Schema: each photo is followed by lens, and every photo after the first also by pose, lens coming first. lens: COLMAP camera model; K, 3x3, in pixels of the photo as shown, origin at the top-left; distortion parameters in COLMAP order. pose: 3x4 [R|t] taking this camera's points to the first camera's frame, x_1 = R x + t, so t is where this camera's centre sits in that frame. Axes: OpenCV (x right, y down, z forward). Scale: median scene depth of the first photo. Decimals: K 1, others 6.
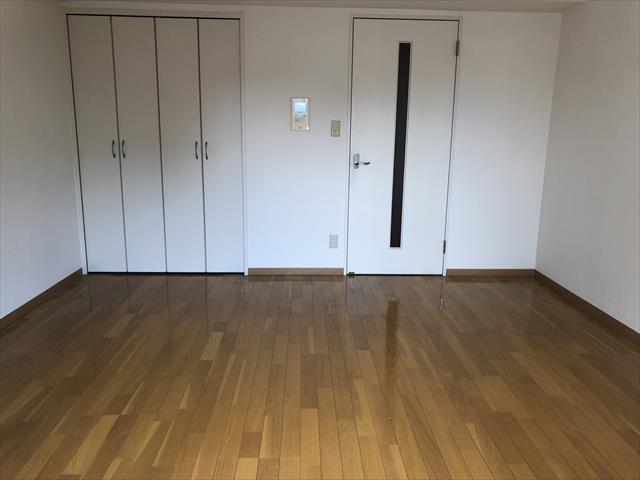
lens RADIAL K [[530.2, 0, 323.5], [0, 530.2, 238.3], [0, 0, 1]] dist [0.060245, -0.083213]
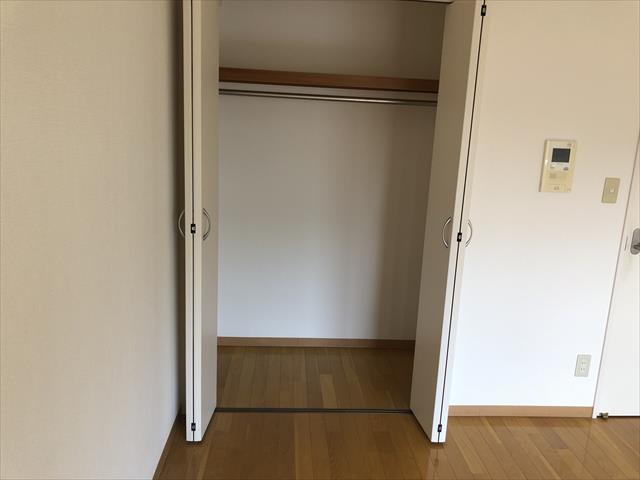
lens RADIAL K [[530.2, 0, 323.5], [0, 530.2, 238.3], [0, 0, 1]] dist [0.060245, -0.083213]
pose [[0.999053, 0.027746, 0.033504, -0.325509], [-0.027887, 0.999604, 0.003763, -0.144890], [-0.033386, -0.004694, 0.999431, 0.395307]]
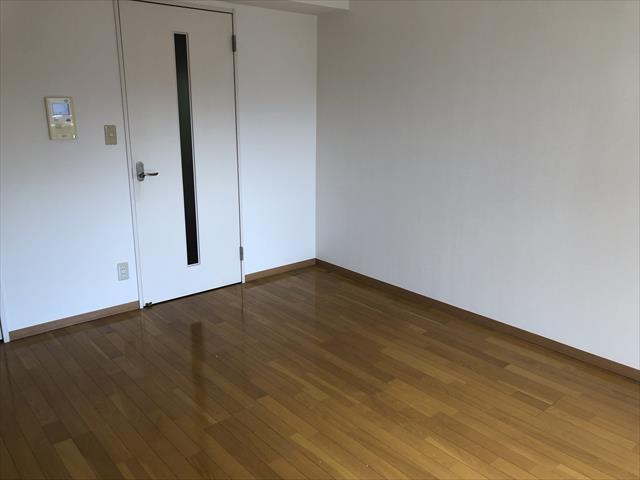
lens RADIAL K [[530.2, 0, 323.5], [0, 530.2, 238.3], [0, 0, 1]] dist [0.060245, -0.083213]
pose [[0.773079, -0.167067, 0.611913, -0.248406], [0.131295, 0.985946, 0.103311, -0.093862], [-0.620573, 0.000474, 0.784149, 0.167847]]
